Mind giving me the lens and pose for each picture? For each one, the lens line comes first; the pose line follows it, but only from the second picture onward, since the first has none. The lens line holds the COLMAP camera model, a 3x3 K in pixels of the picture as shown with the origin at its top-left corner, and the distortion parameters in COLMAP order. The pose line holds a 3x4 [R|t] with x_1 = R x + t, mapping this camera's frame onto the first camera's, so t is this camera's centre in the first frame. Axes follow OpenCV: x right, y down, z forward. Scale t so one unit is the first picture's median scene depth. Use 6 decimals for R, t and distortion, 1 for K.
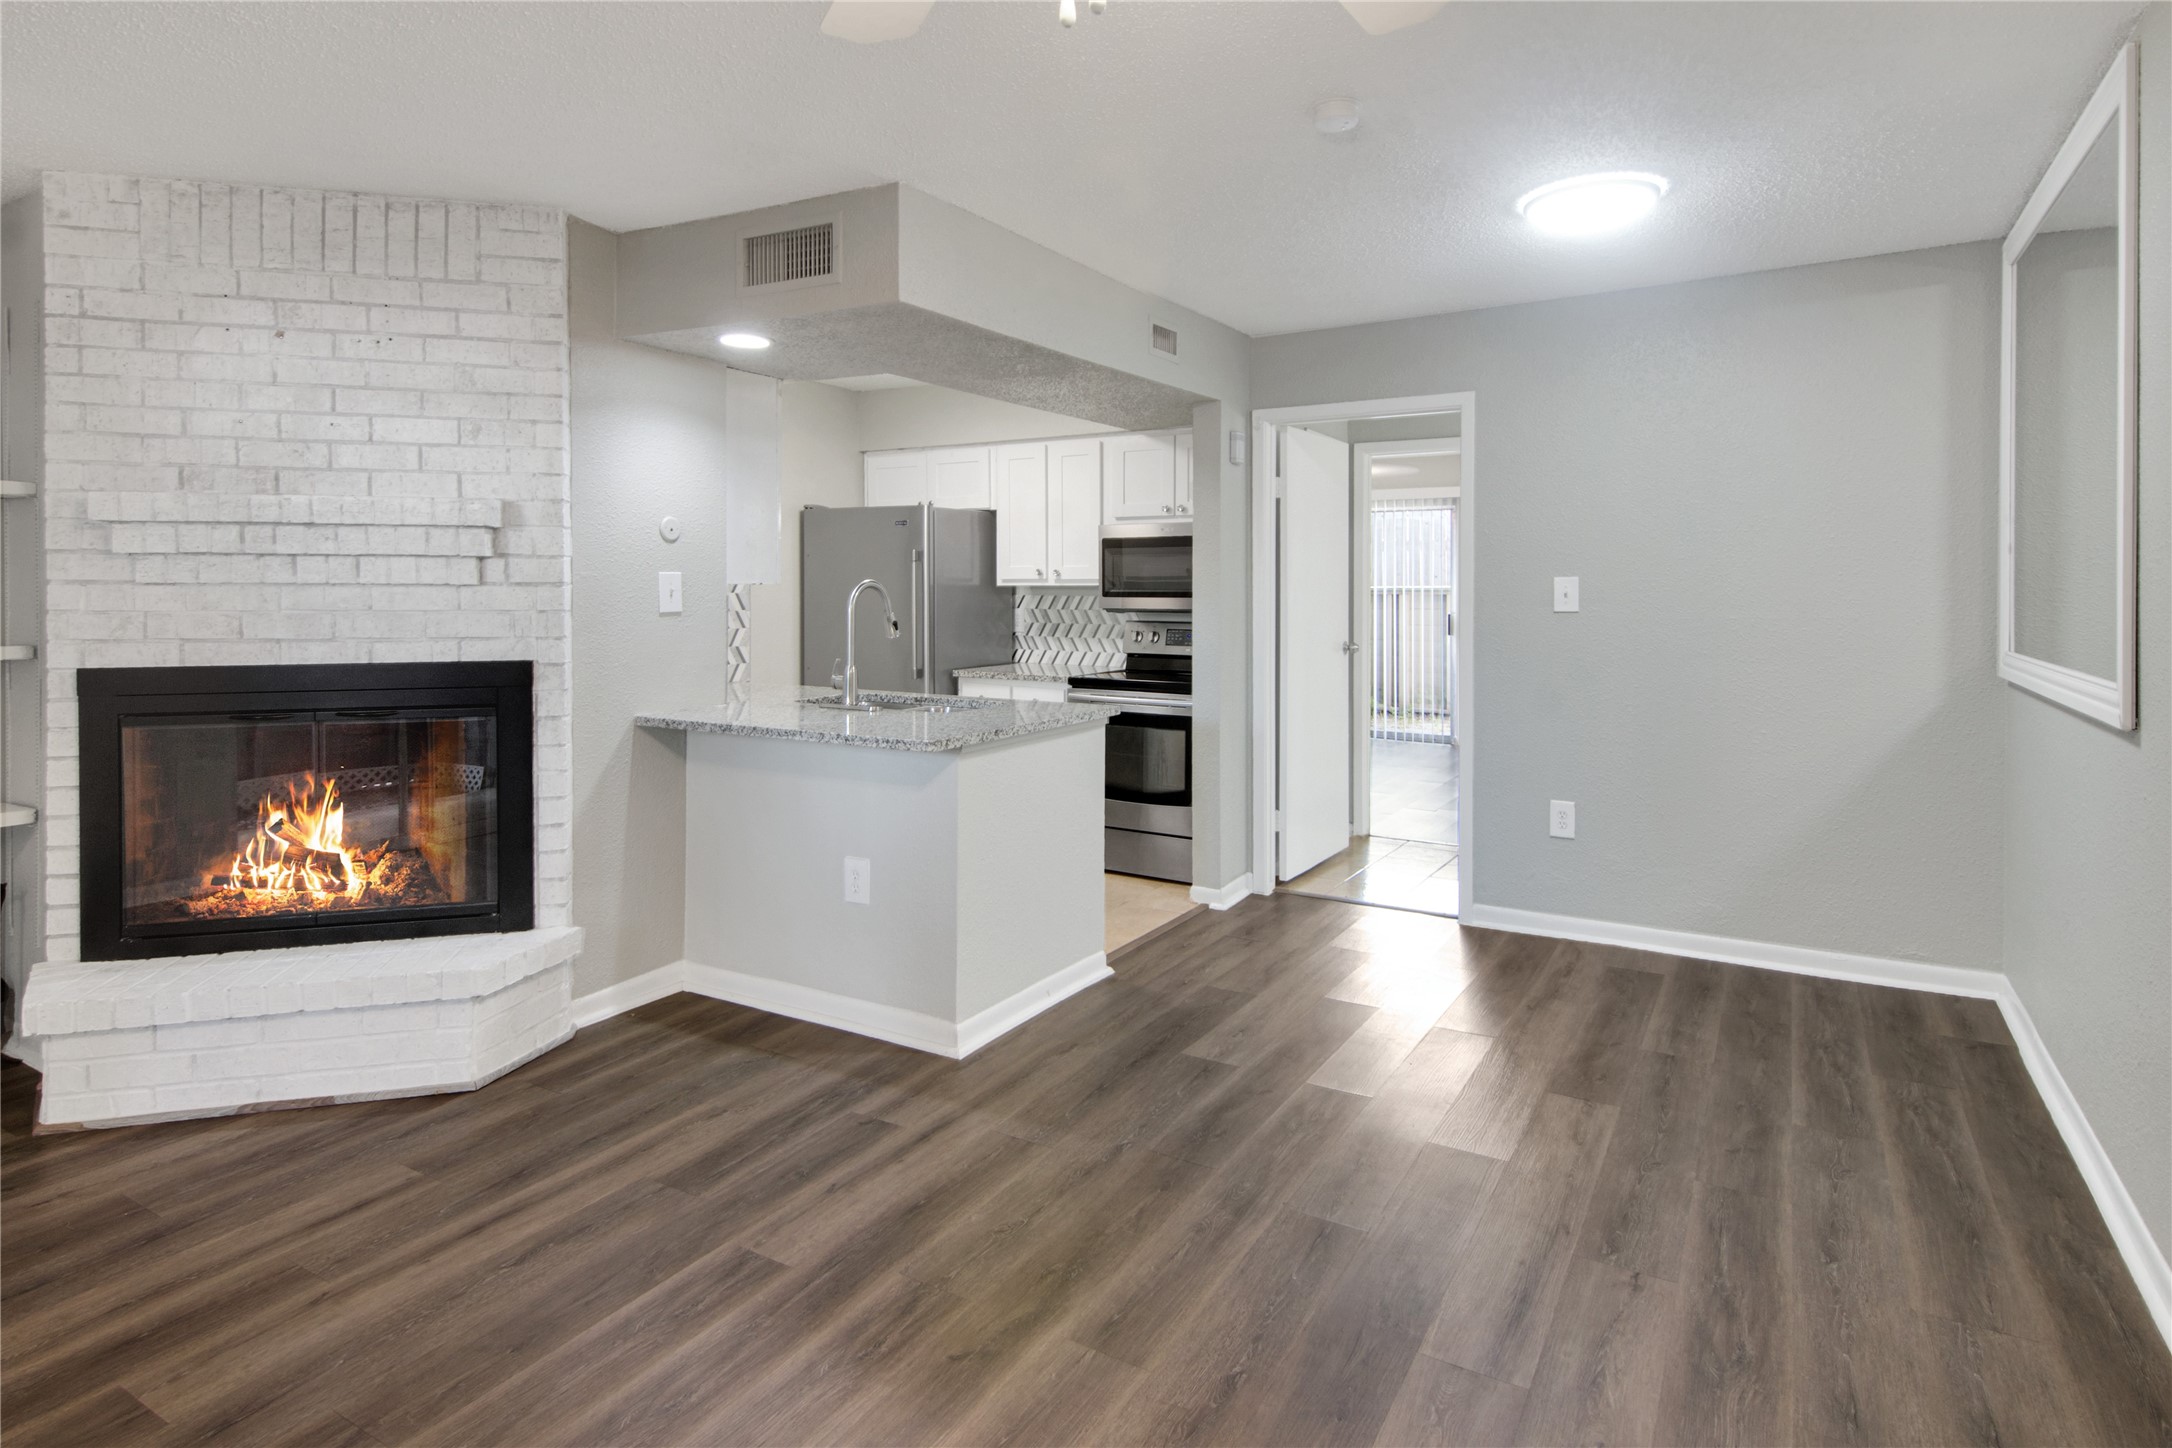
lens RADIAL K [[1187.9, 0, 1084.2], [0, 1187.9, 591.7], [0, 0, 1]] dist [0.001992, 0.000800]
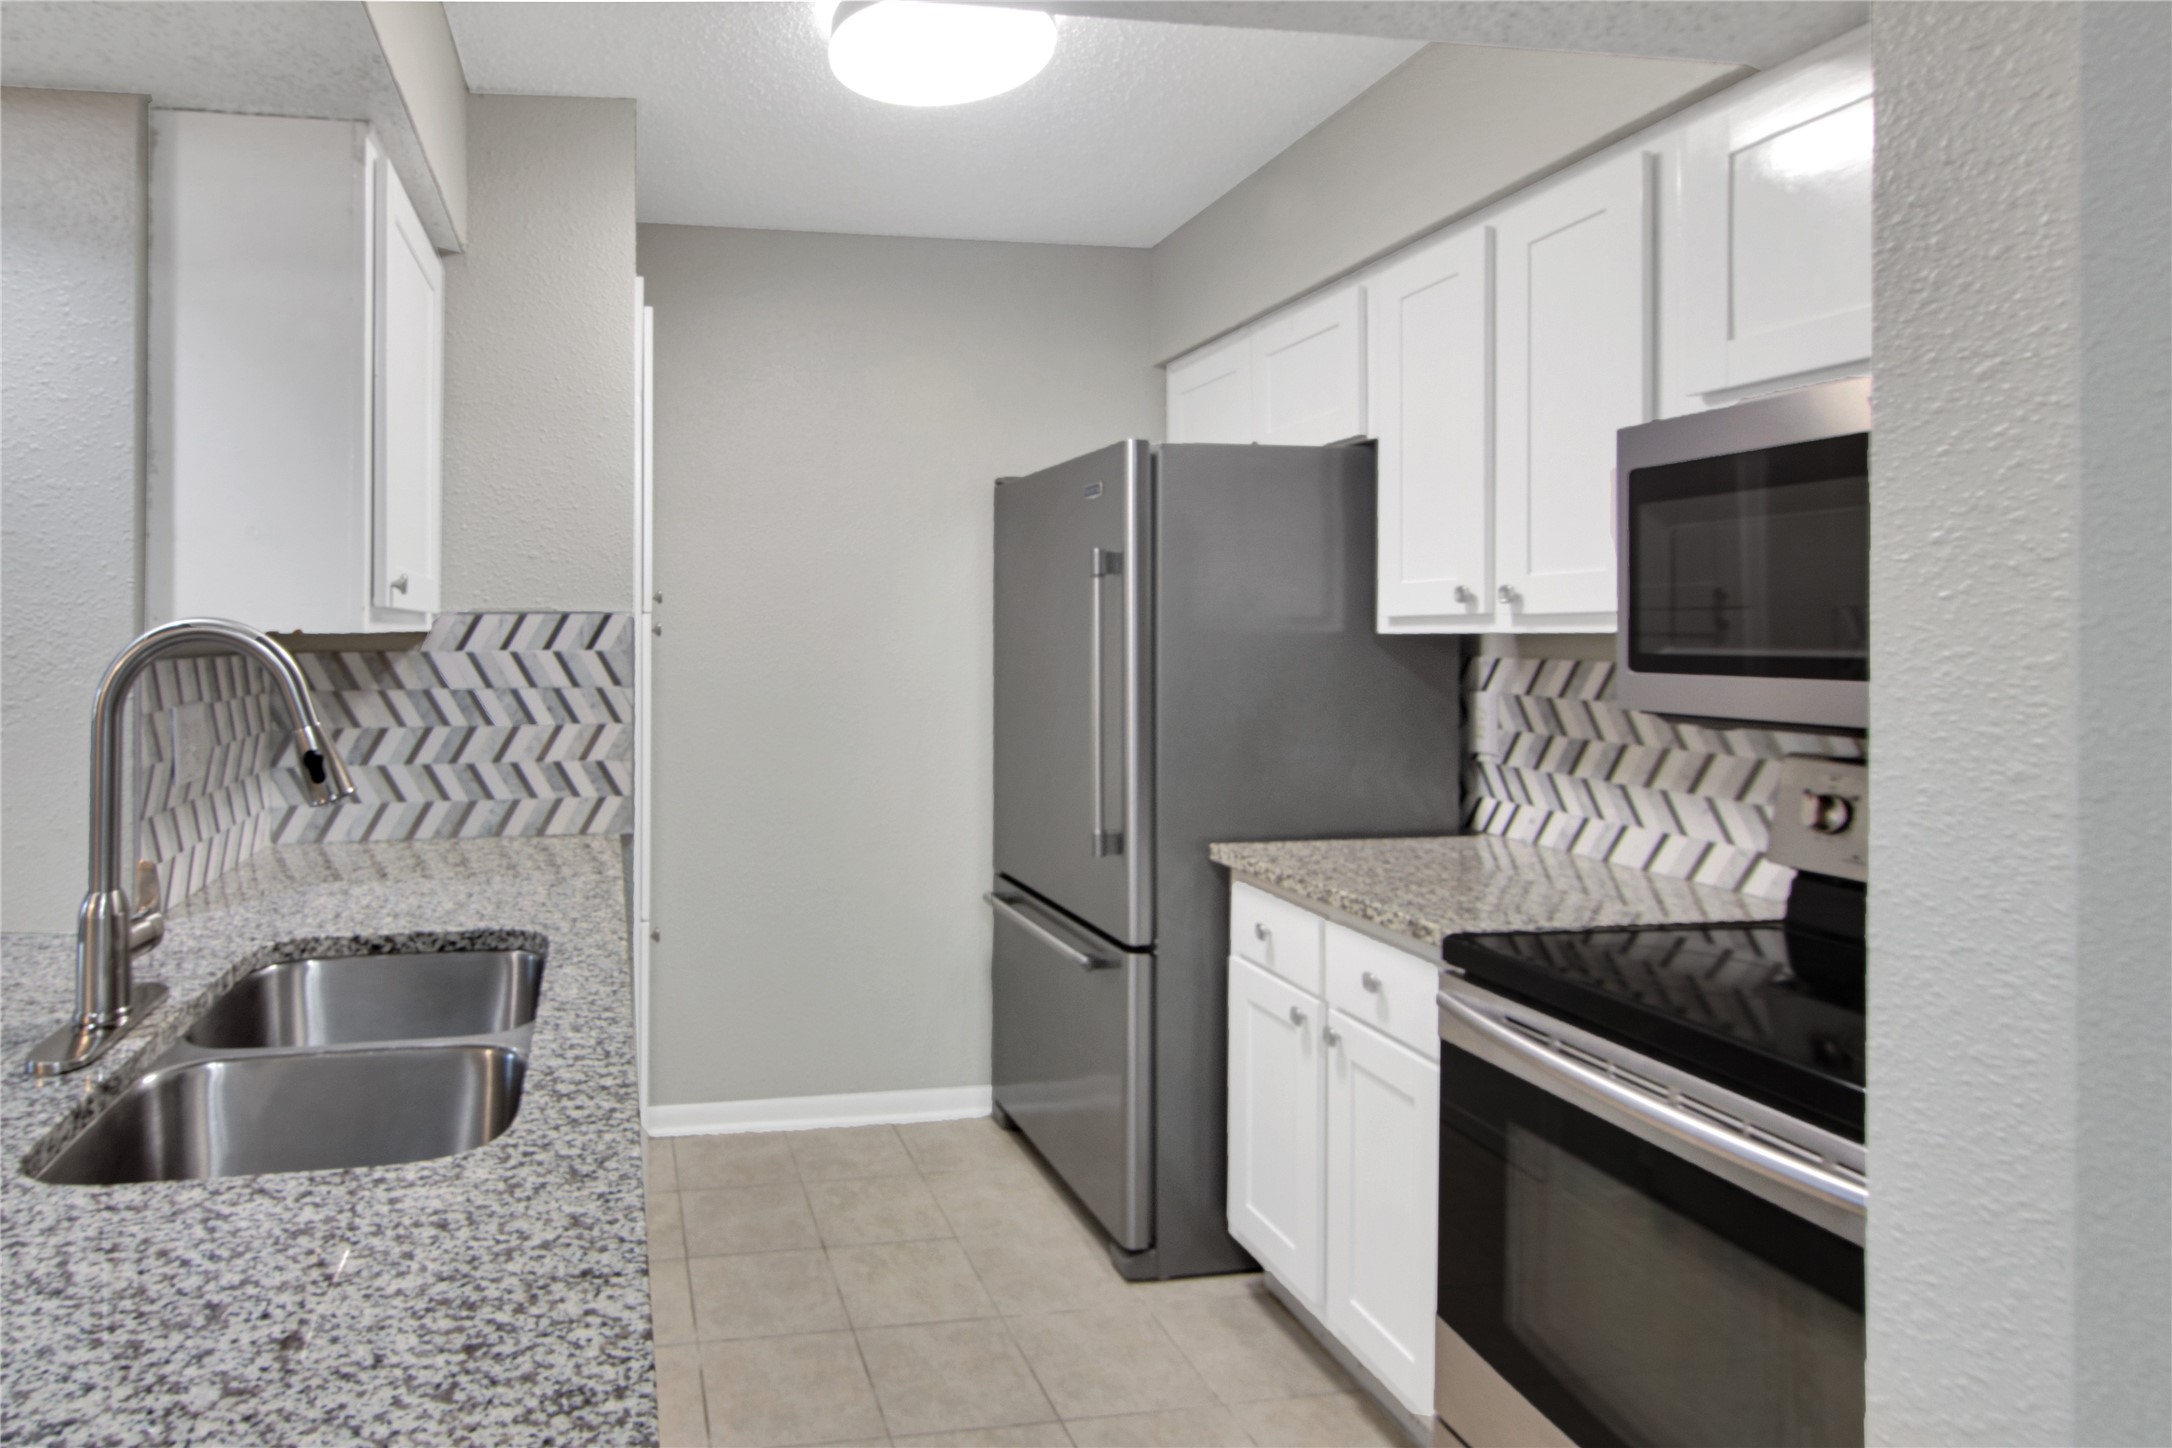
lens RADIAL K [[998.6, 0, 1085.2], [0, 998.6, 632.0], [0, 0, 1]] dist [0.000135, 0.000077]
pose [[0.625843, -0.002923, -0.779943, 0.122992], [-0.001610, 0.999986, -0.005039, -0.003754], [0.779947, 0.004409, 0.625830, 0.734187]]
